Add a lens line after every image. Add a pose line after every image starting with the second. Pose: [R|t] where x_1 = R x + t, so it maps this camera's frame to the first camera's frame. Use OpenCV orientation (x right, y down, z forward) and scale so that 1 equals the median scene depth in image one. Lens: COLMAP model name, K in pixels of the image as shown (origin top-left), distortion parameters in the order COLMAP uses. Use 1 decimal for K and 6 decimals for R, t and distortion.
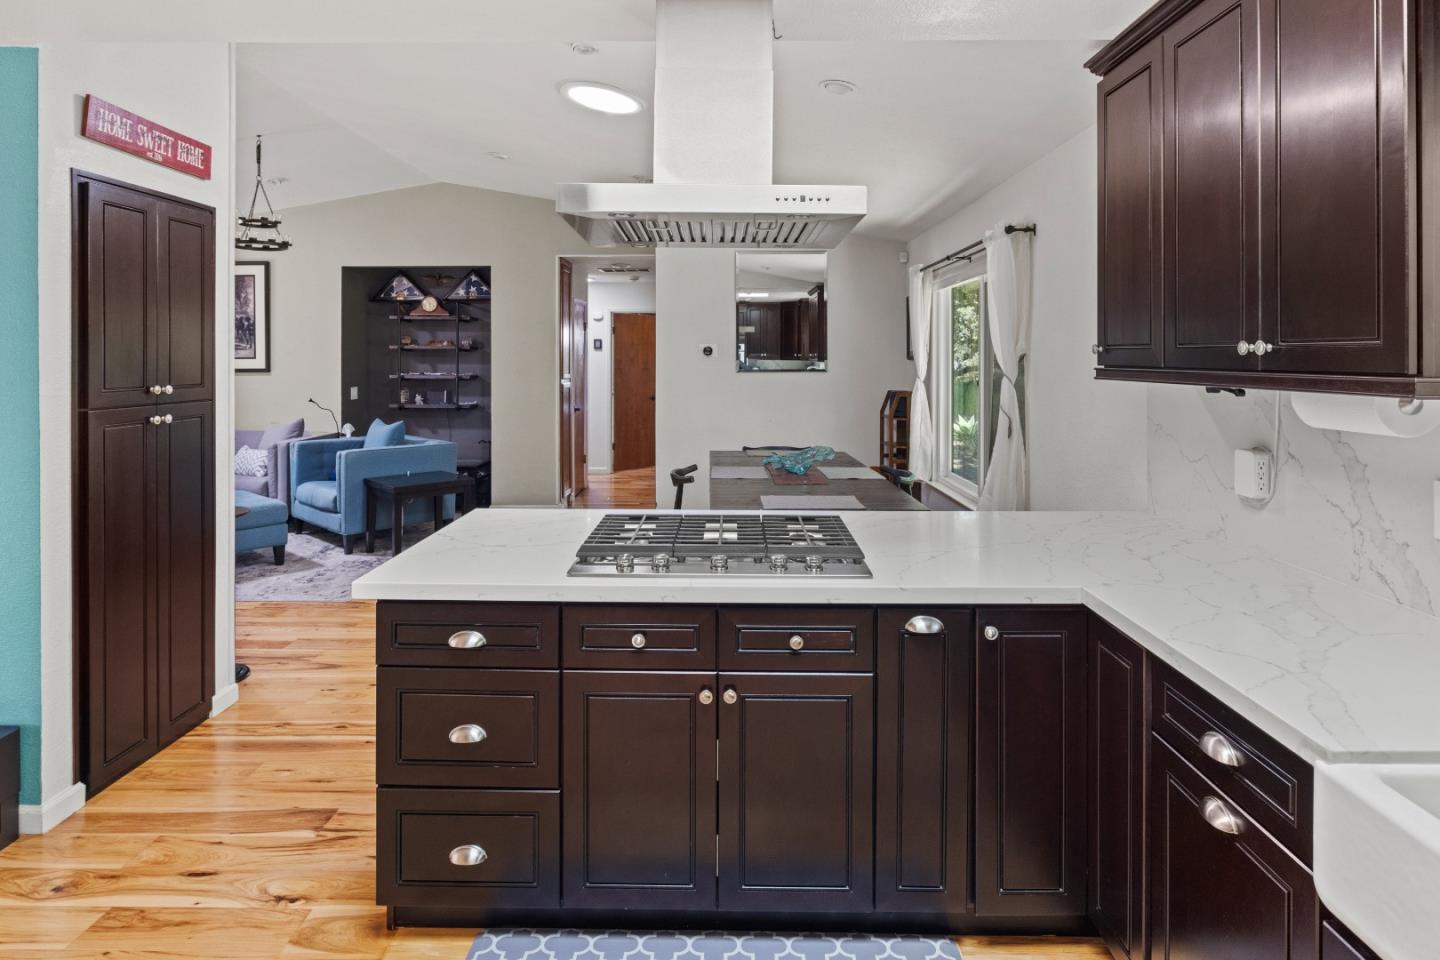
lens RADIAL K [[845.3, 0, 741.9], [0, 845.3, 475.3], [0, 0, 1]] dist [-0.002939, 0.000691]
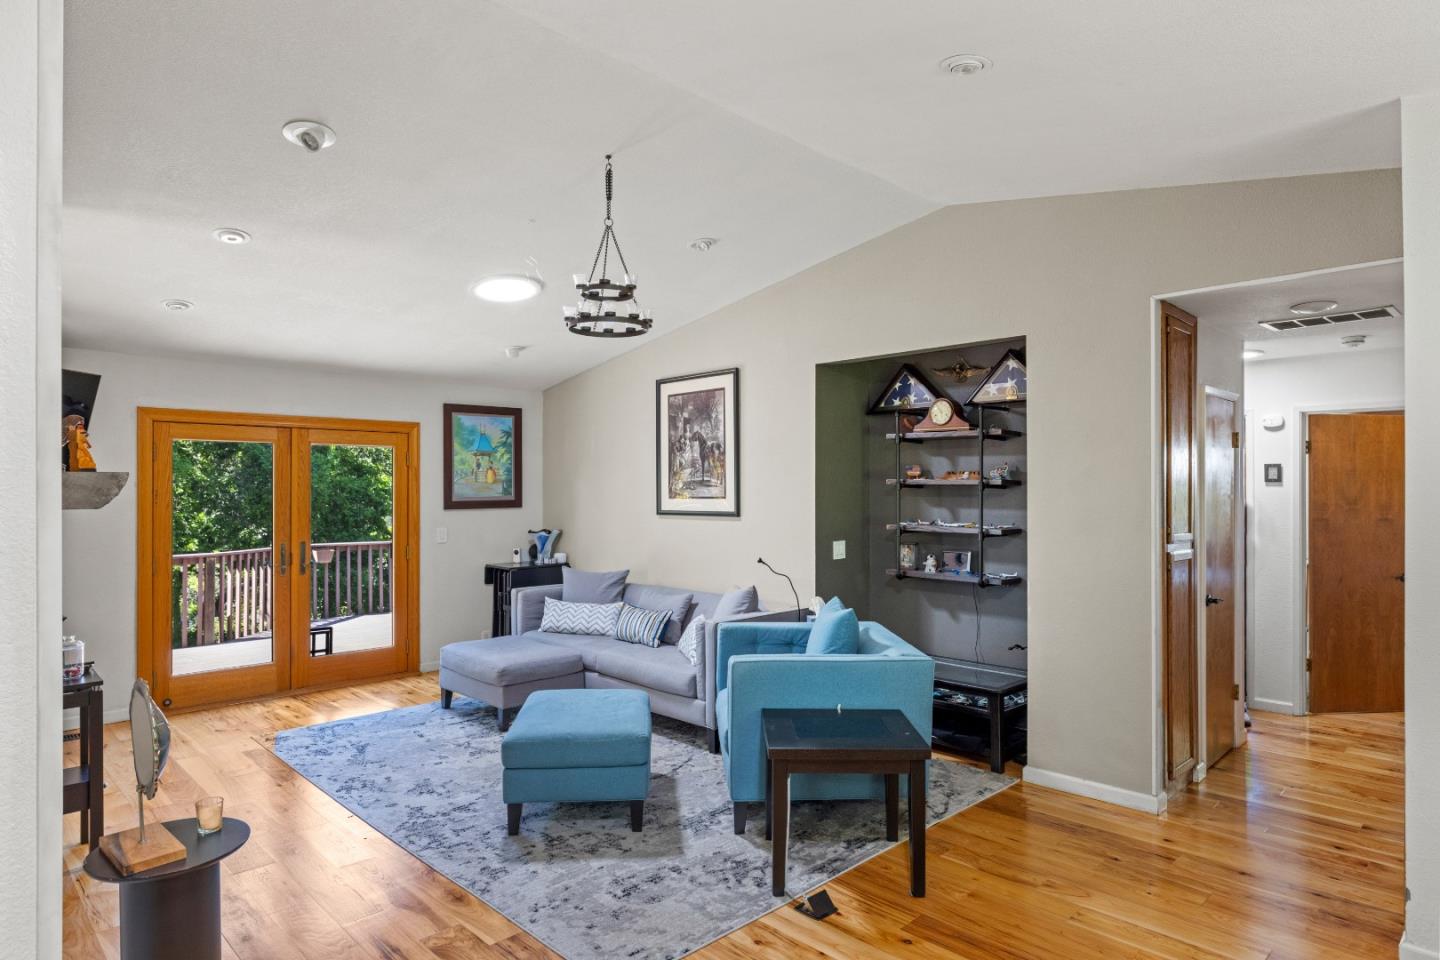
lens RADIAL K [[845.3, 0, 741.9], [0, 845.3, 475.3], [0, 0, 1]] dist [-0.002939, 0.000691]
pose [[0.709712, -0.011348, -0.704400, -0.039188], [-0.096956, 0.988782, -0.113617, -0.072227], [0.697788, 0.148932, 0.700651, 0.466715]]
